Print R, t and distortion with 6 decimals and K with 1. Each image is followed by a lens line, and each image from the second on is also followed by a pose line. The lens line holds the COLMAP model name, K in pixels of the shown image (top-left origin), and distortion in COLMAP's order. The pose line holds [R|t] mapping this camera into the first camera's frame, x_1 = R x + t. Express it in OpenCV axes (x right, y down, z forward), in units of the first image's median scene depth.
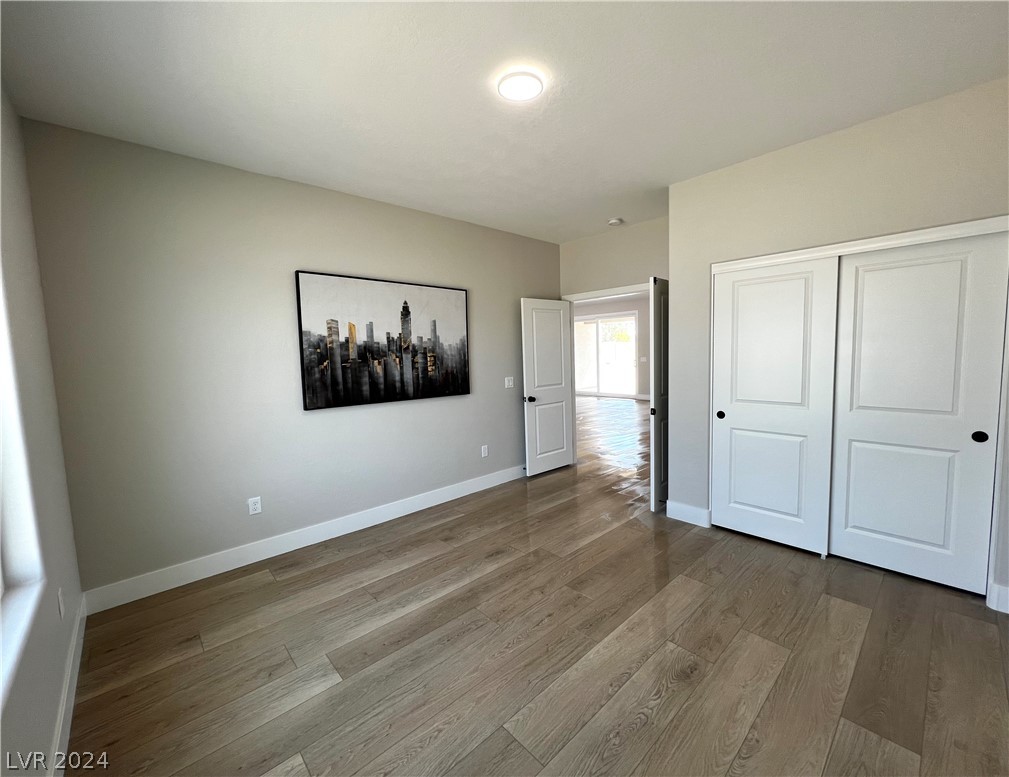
lens RADIAL K [[413.0, 0, 504.6], [0, 413.0, 387.6], [0, 0, 1]] dist [0.012642, -0.000158]
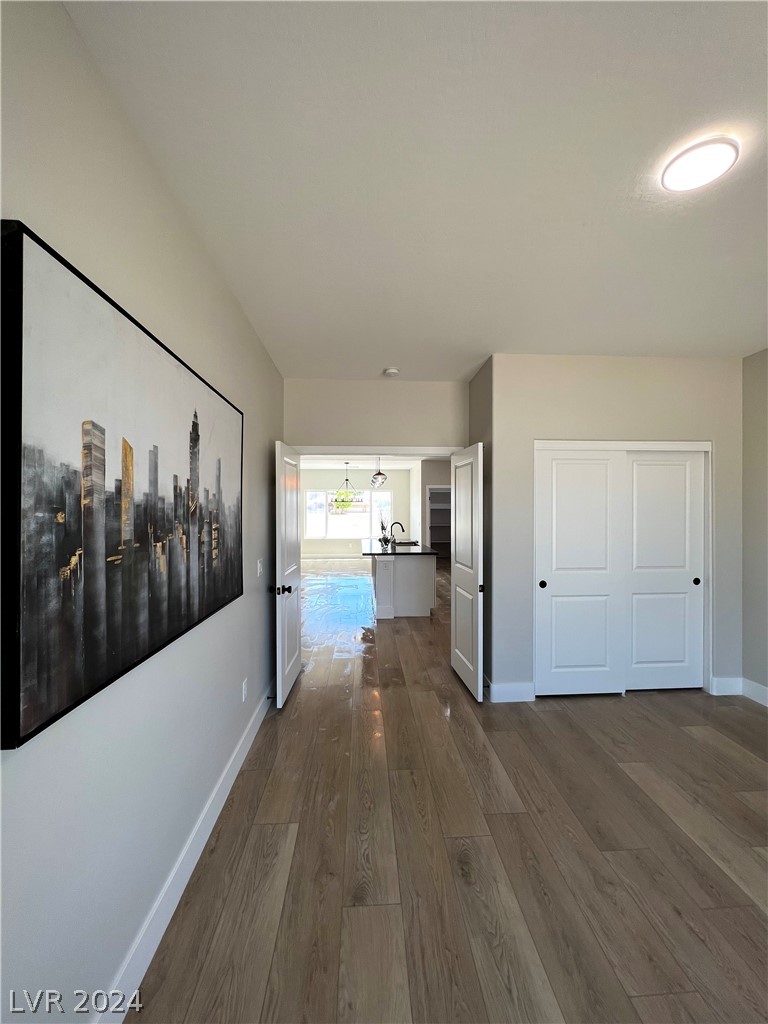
lens RADIAL K [[414.9, 0, 386.1], [0, 414.9, 511.5], [0, 0, 1]] dist [0.001061, -0.000191]
pose [[0.631938, 0.023161, 0.774673, -0.517692], [0.053386, 0.995878, -0.073324, -0.058202], [-0.773178, 0.087693, 0.628097, 0.618448]]
